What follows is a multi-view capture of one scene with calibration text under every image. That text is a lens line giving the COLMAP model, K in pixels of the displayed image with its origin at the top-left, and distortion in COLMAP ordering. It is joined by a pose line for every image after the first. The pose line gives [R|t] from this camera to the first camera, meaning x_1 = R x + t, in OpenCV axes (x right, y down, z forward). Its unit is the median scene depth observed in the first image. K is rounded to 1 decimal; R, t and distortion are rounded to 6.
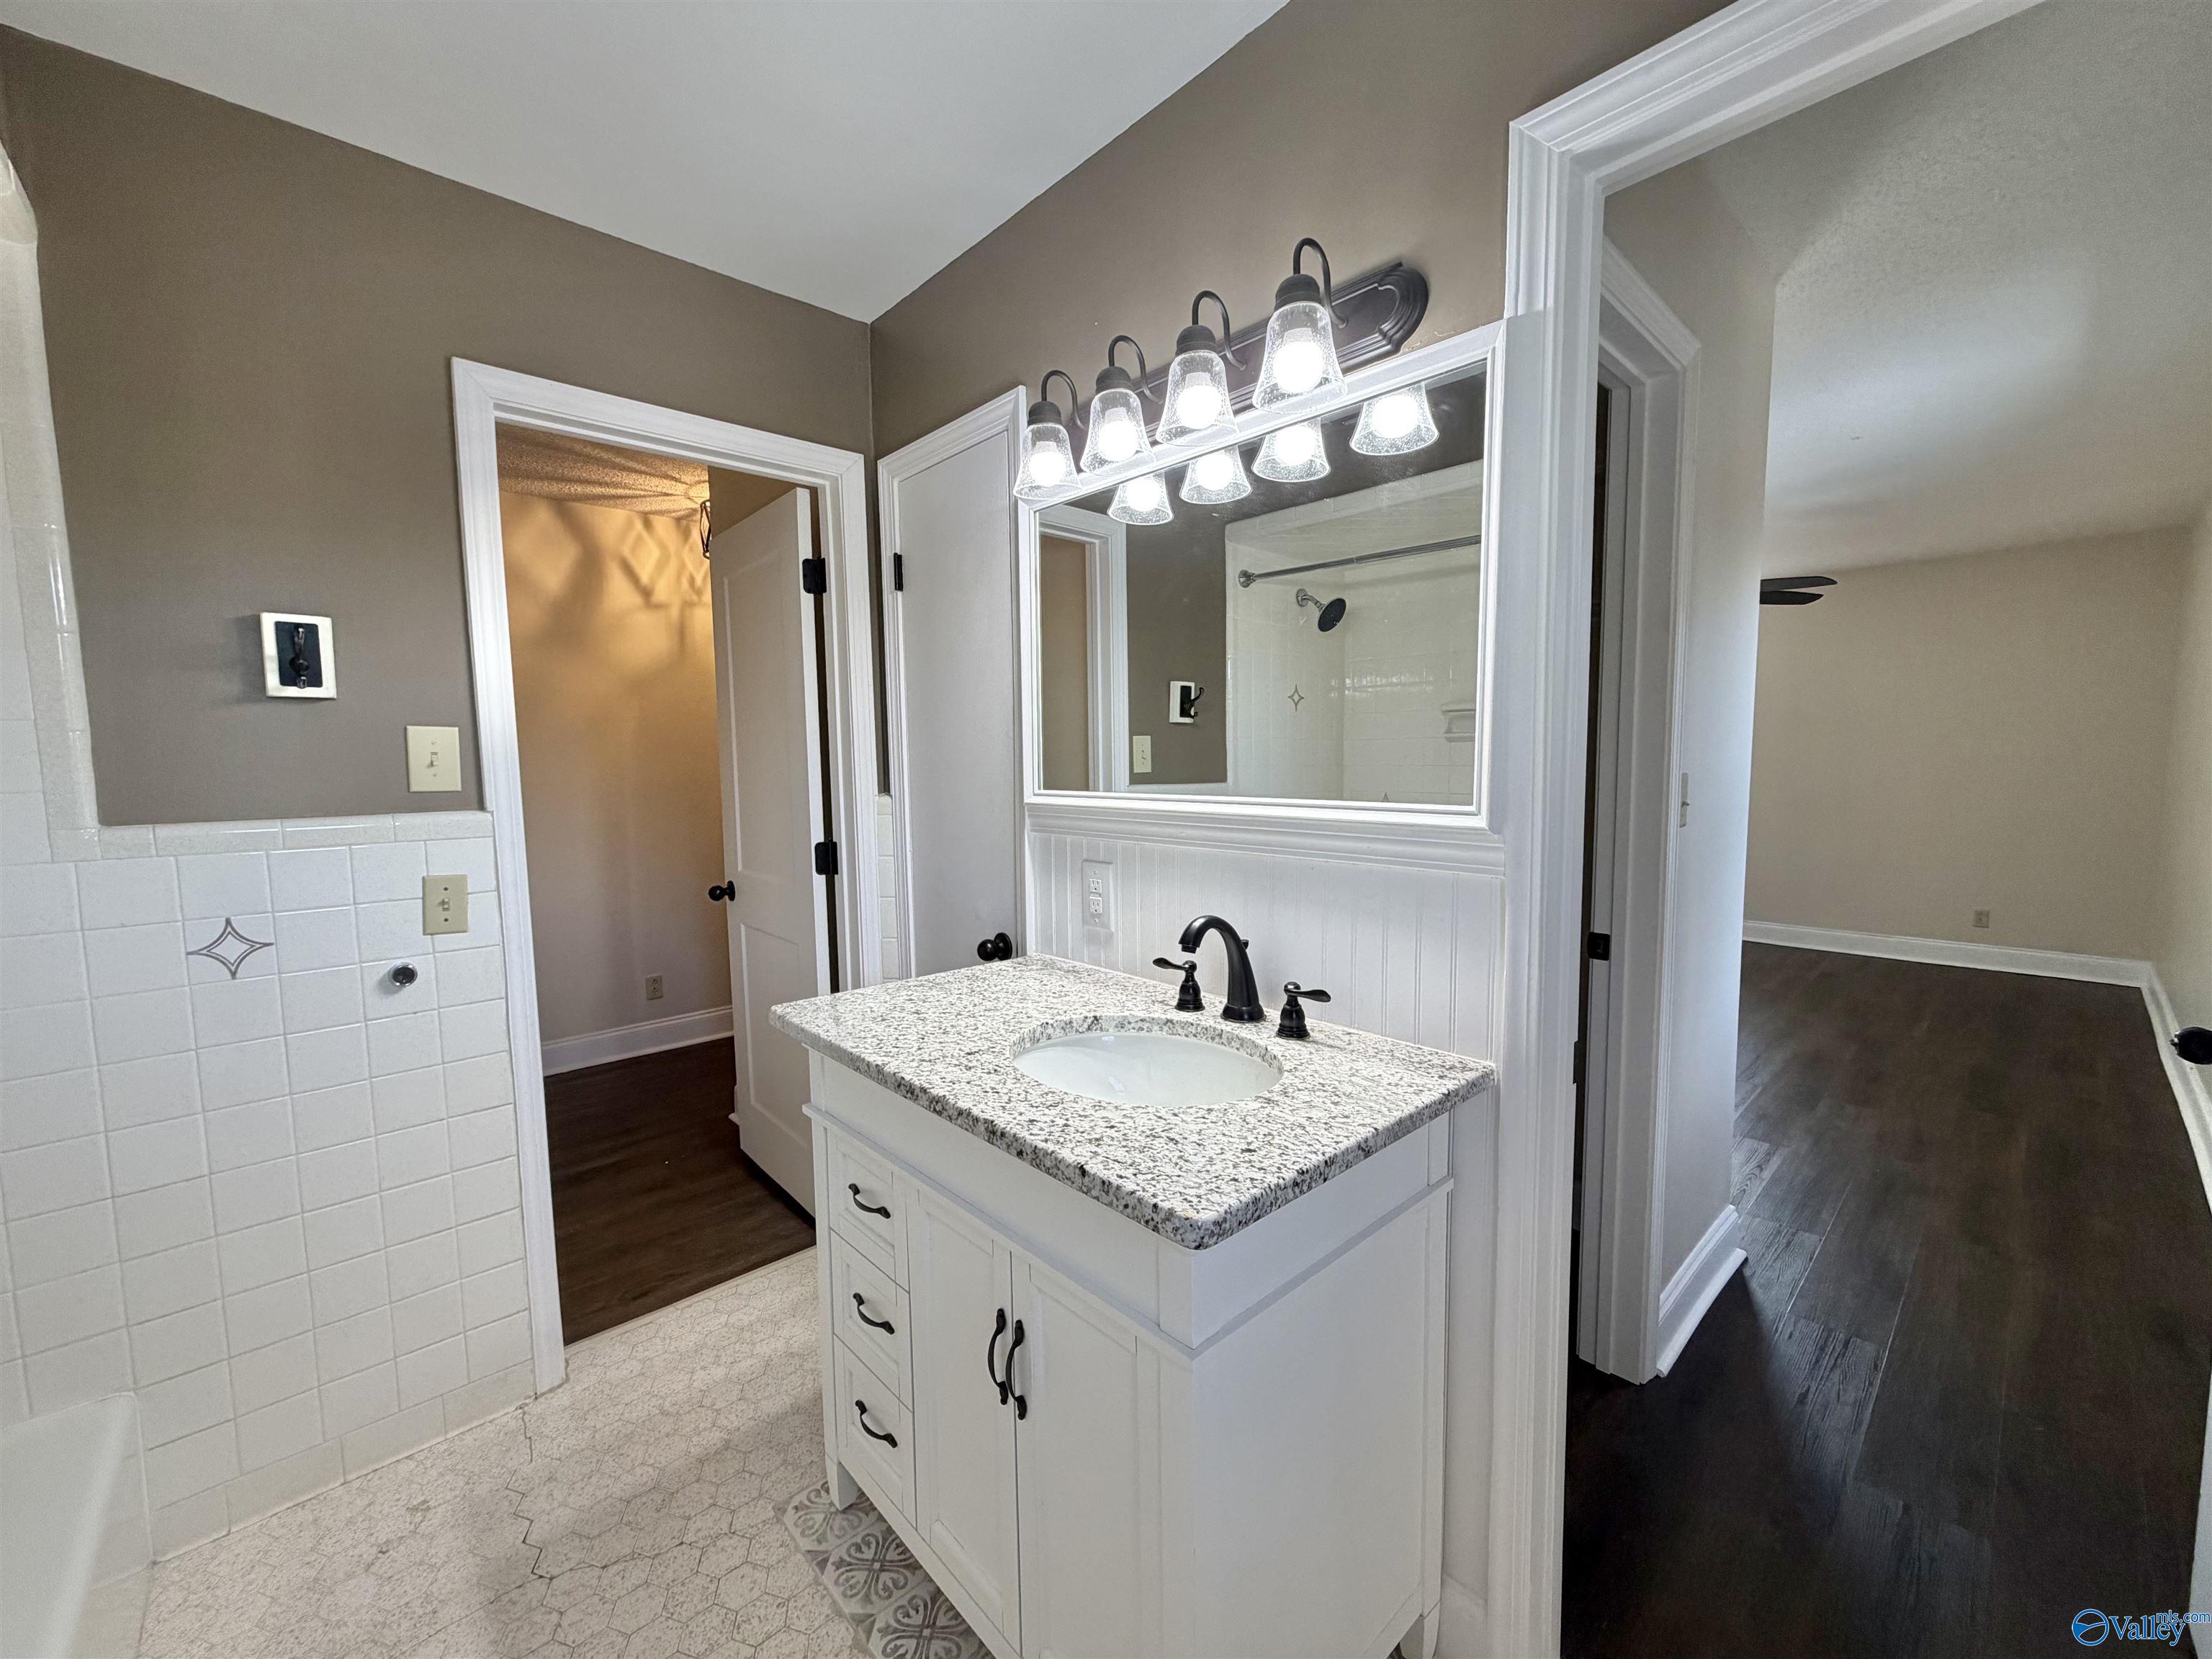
lens RADIAL K [[875.6, 0, 1100.4], [0, 875.6, 833.0], [0, 0, 1]] dist [-0.000096, -0.000117]
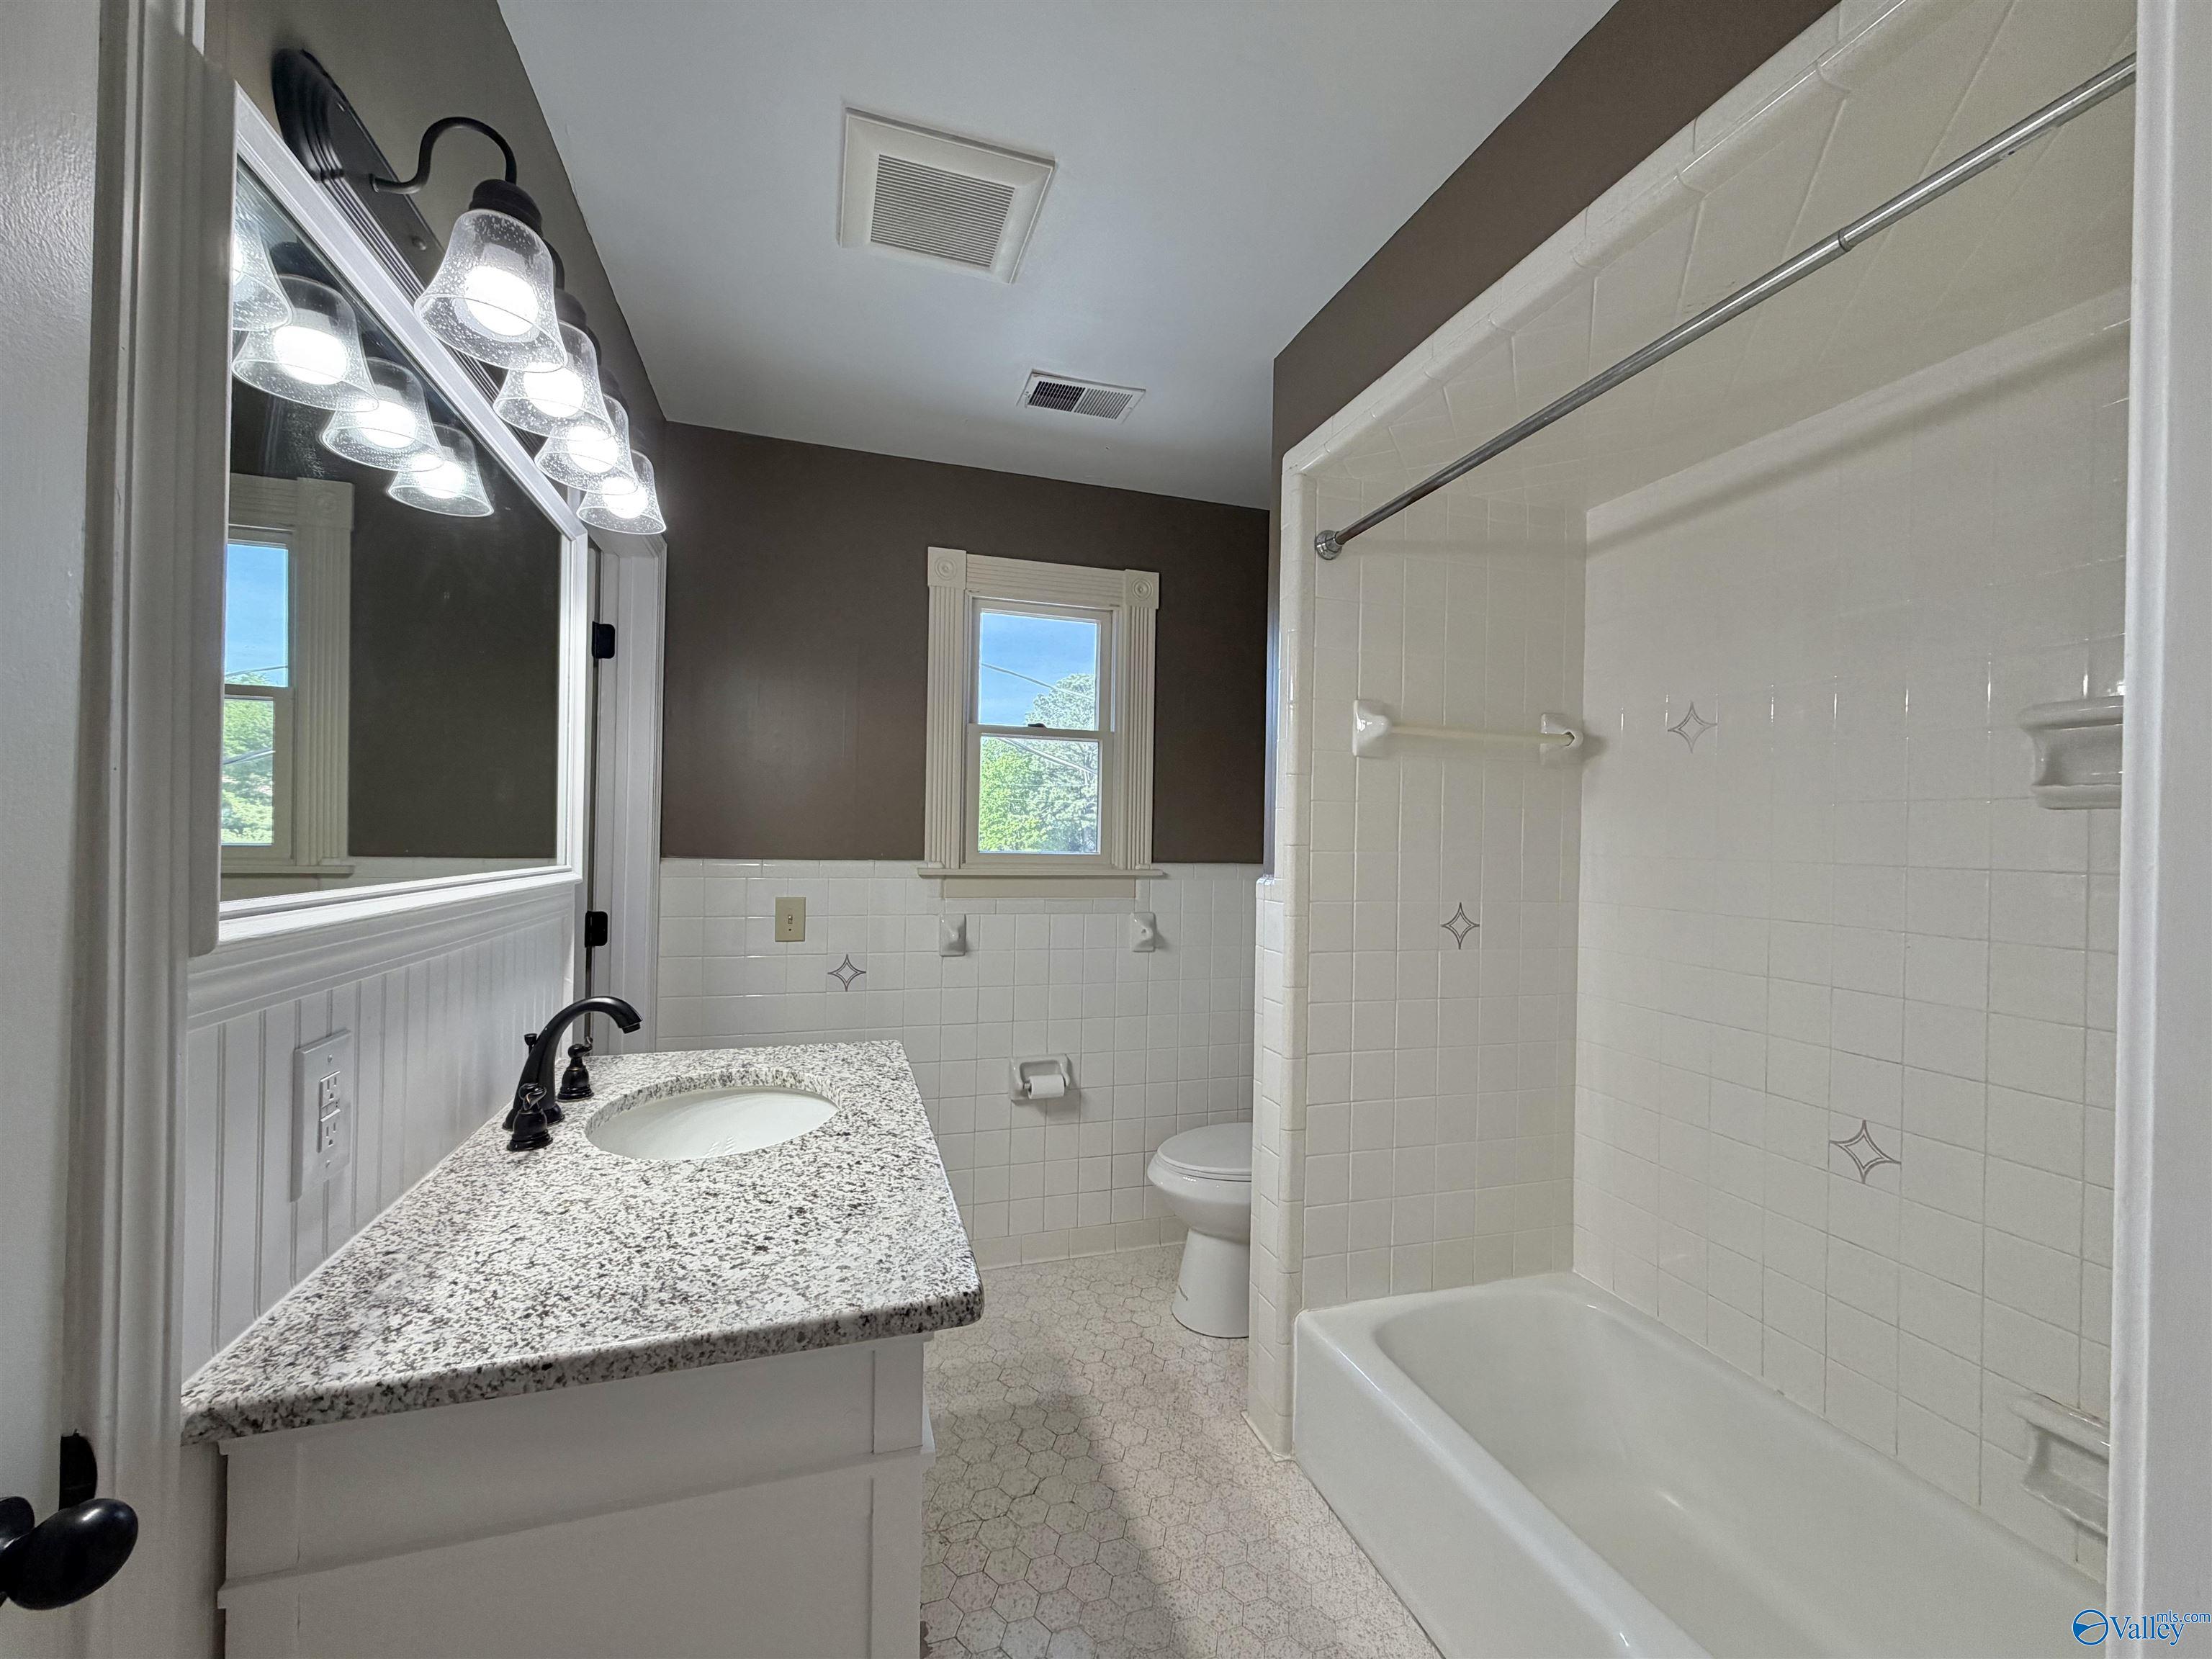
lens RADIAL K [[875.6, 0, 1100.4], [0, 875.6, 833.0], [0, 0, 1]] dist [-0.000096, -0.000117]
pose [[-0.906657, -0.000641, 0.421868, -0.740517], [0.030836, 0.997223, 0.067786, -0.122850], [-0.420740, 0.074467, -0.904120, 1.584286]]
